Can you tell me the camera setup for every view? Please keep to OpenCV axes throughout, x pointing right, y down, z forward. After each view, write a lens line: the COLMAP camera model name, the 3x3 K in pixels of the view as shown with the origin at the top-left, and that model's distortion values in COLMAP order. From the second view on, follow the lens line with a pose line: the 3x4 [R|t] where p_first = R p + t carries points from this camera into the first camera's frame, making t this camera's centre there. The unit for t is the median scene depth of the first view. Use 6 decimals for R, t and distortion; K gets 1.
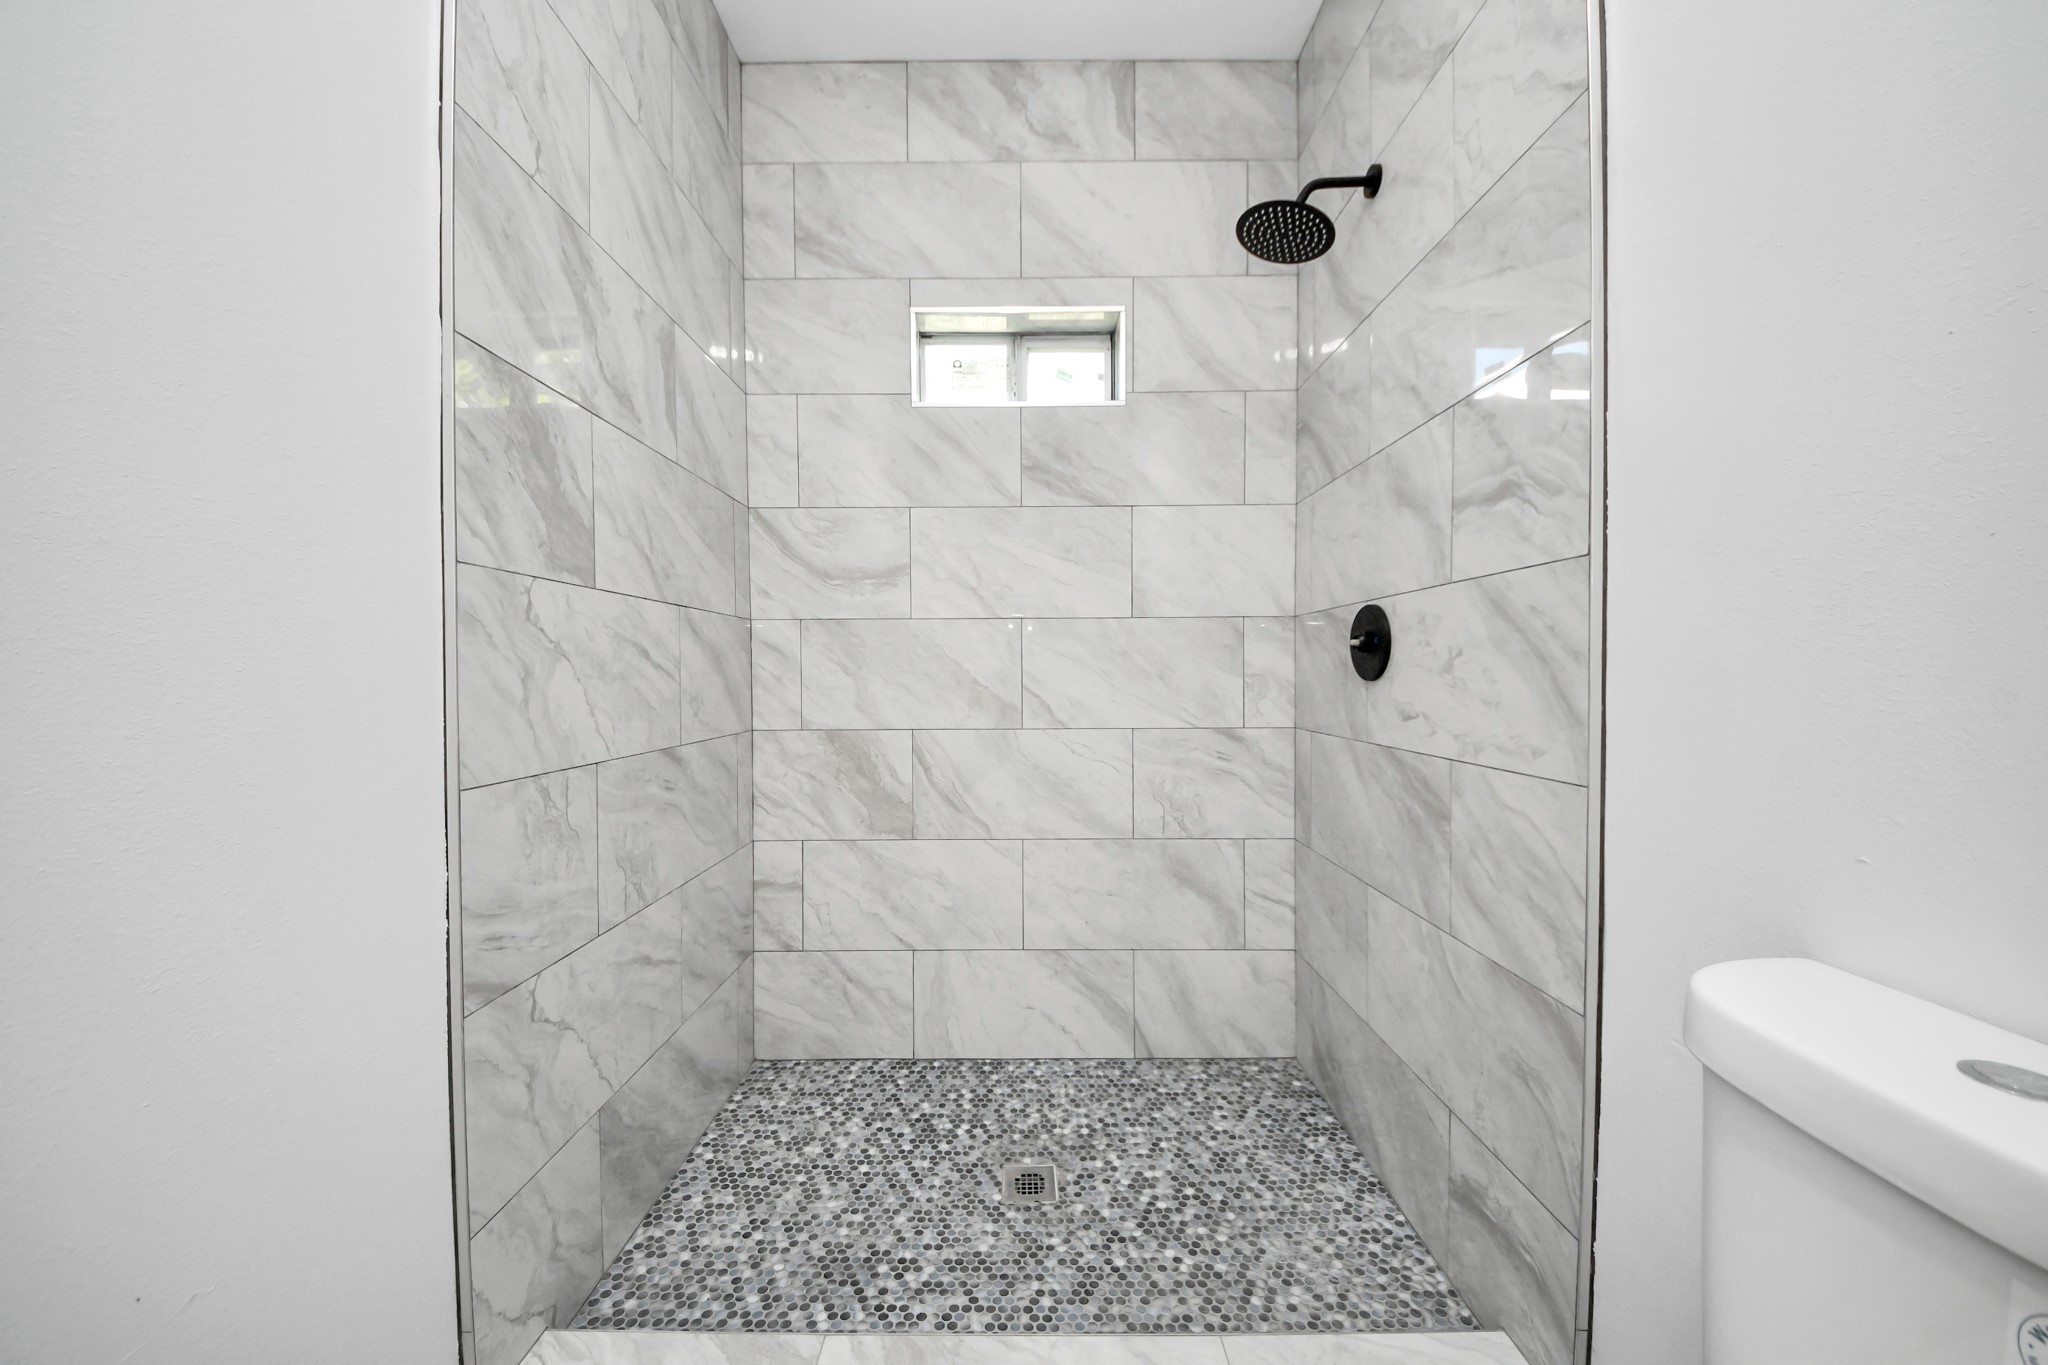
lens RADIAL K [[746.1, 0, 1006.2], [0, 746.1, 680.6], [0, 0, 1]] dist [0.011427, -0.008313]
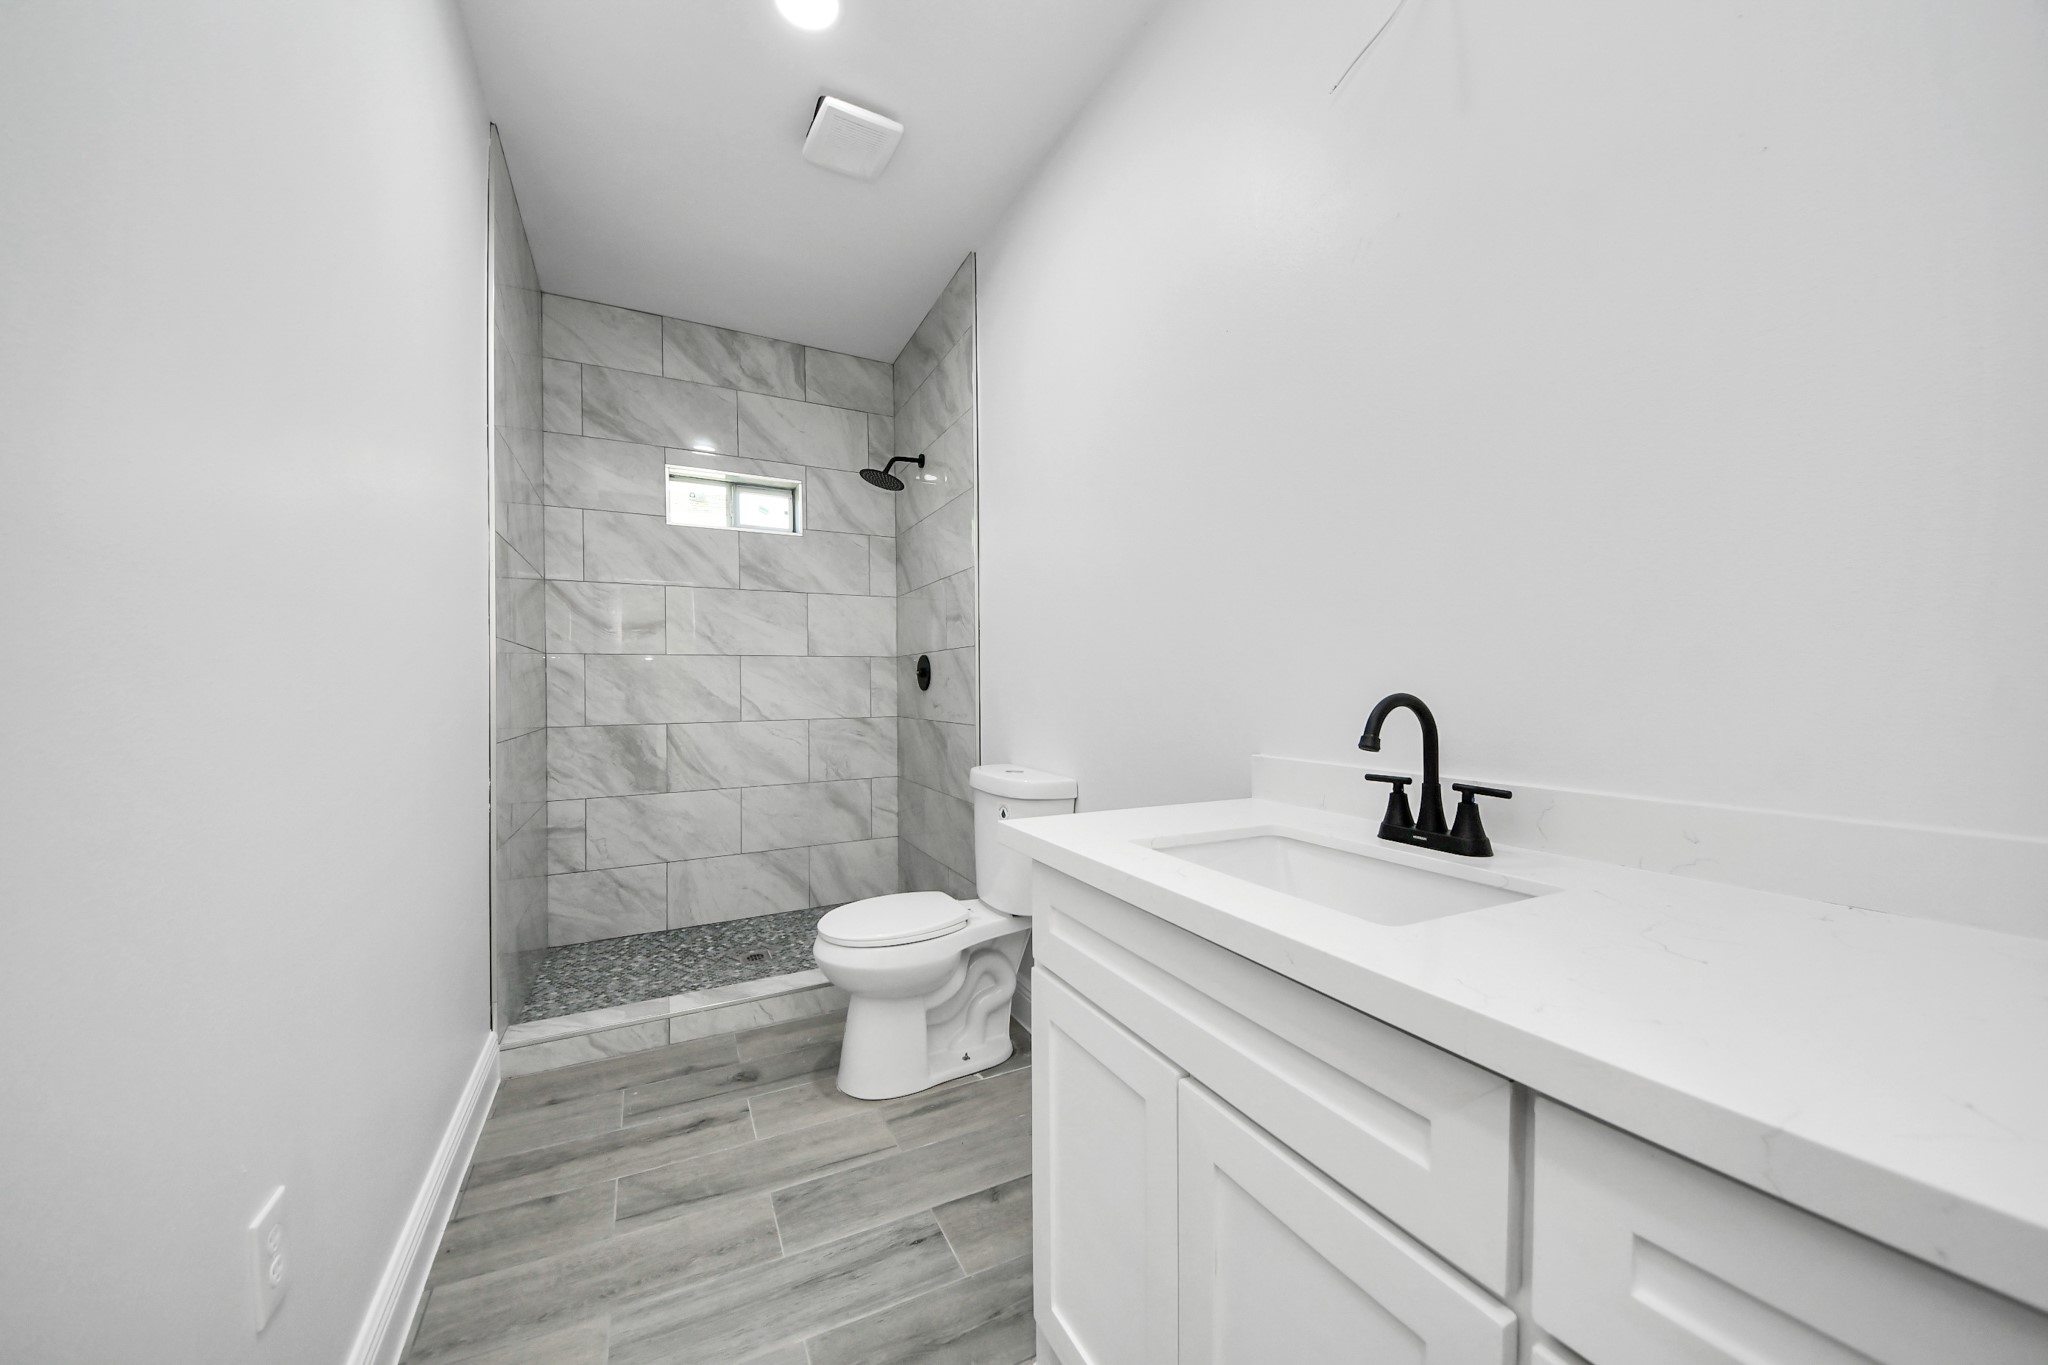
lens RADIAL K [[746.1, 0, 1036.7], [0, 746.1, 688.8], [0, 0, 1]] dist [0.011427, -0.008313]
pose [[0.883919, -0.006035, 0.467601, -0.177235], [0.011267, 0.999901, -0.008392, 0.013601], [-0.467504, 0.012687, 0.883900, -0.814054]]
